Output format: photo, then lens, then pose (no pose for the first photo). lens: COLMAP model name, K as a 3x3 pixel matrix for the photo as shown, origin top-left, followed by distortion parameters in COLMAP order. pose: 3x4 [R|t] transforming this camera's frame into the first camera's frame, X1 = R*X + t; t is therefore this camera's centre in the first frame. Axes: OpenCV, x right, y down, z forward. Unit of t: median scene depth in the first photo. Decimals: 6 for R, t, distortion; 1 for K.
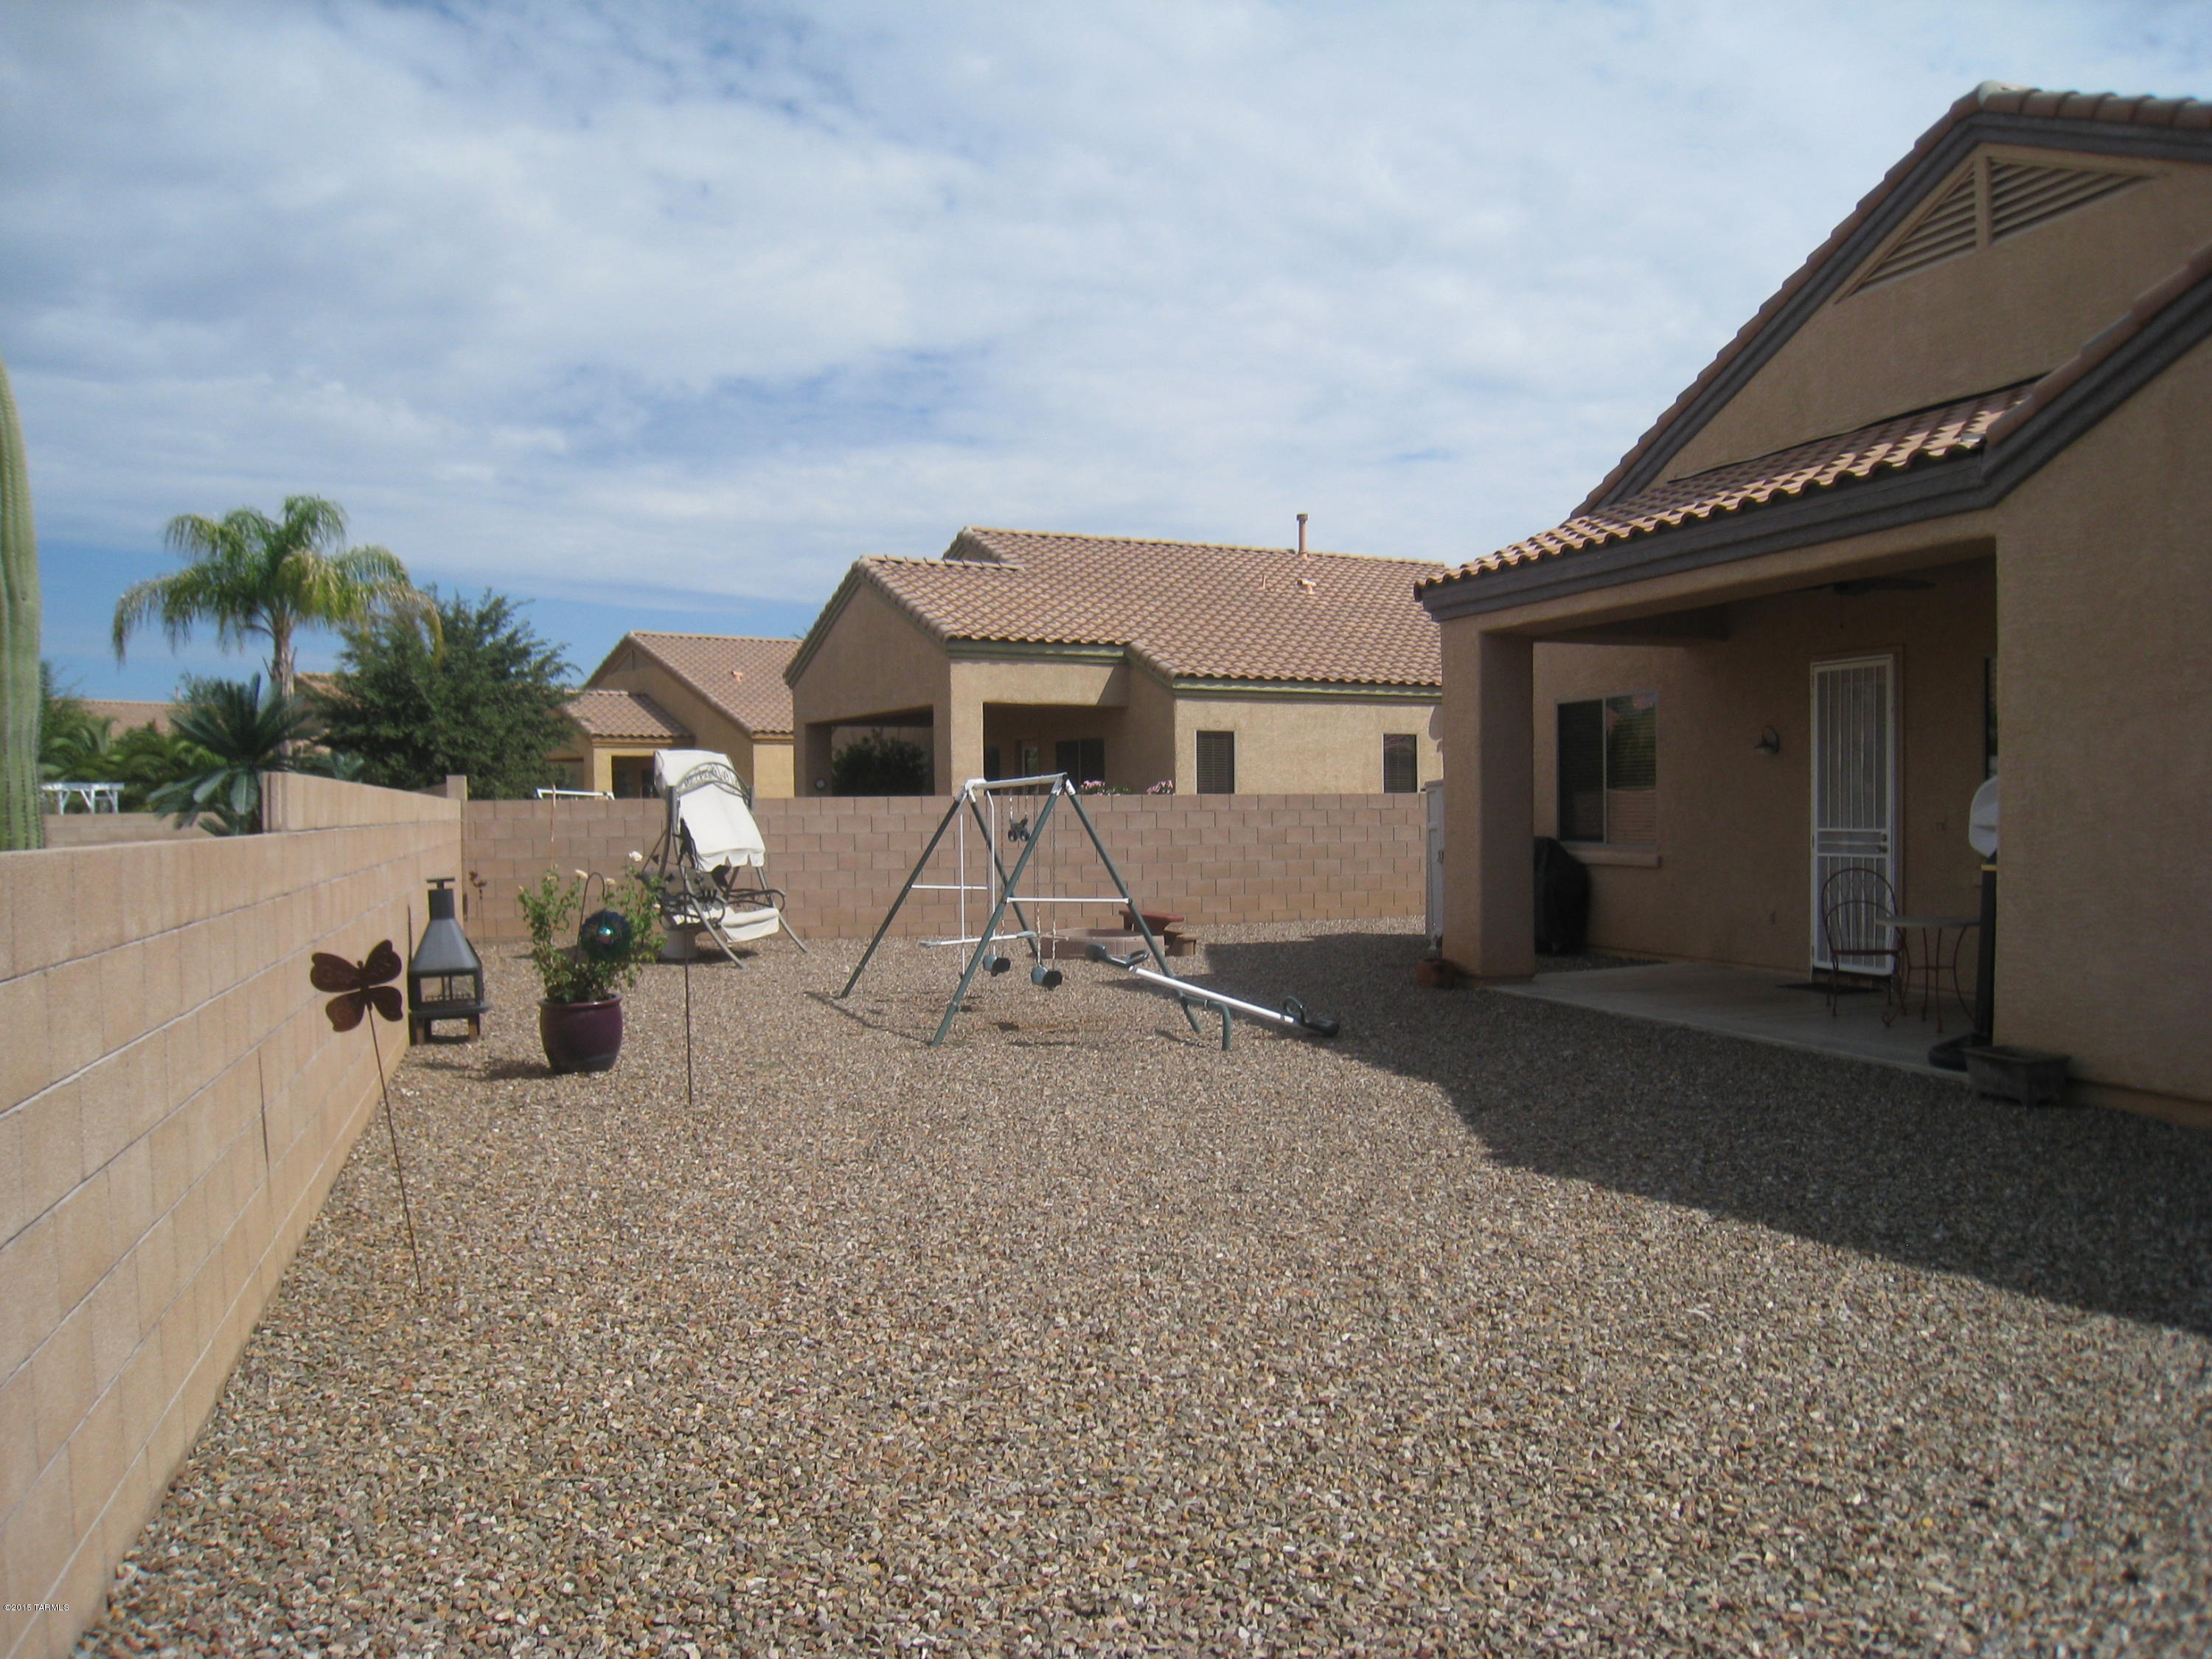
lens RADIAL K [[1827.3, 0, 1106.0], [0, 1827.3, 829.5], [0, 0, 1]] dist [0.000069, 0.000291]
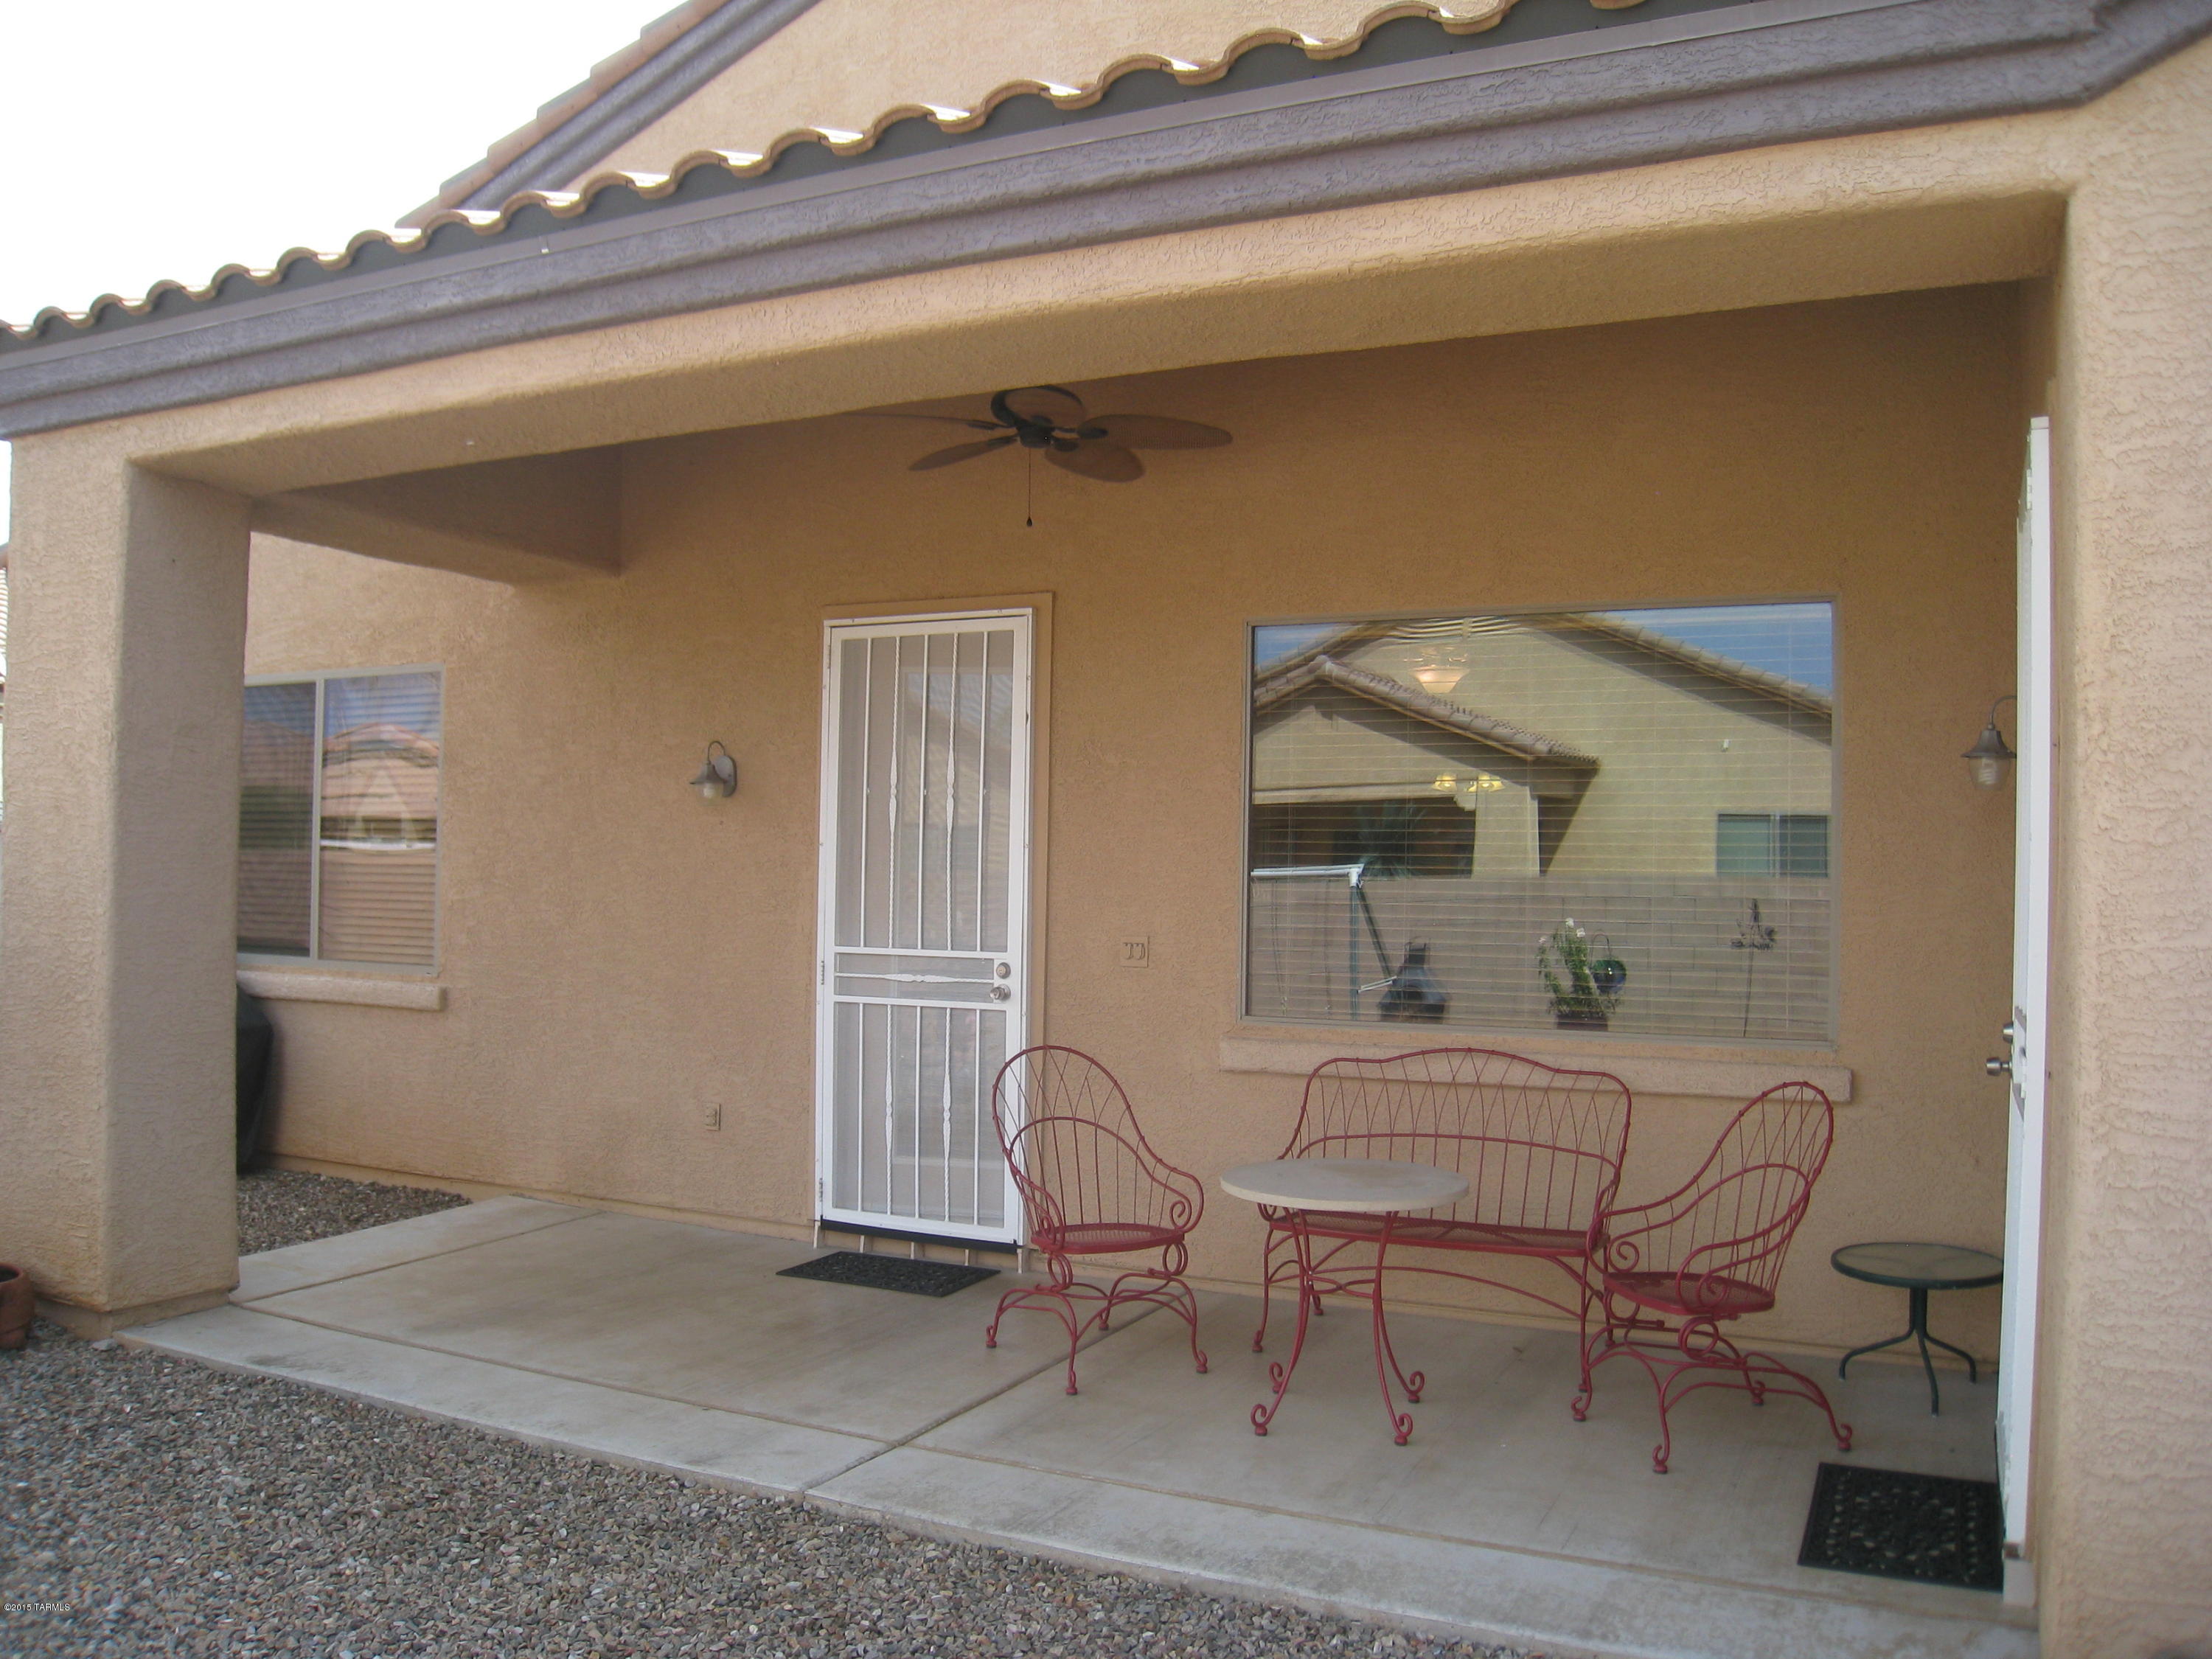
lens RADIAL K [[1792.6, 0, 1098.9], [0, 1792.6, 882.1], [0, 0, 1]] dist [-0.104168, 0.003051]
pose [[0.686444, 0.020801, 0.726885, 0.078574], [-0.014441, 0.999784, -0.014973, -0.012156], [-0.727040, -0.000219, 0.686596, 0.604843]]
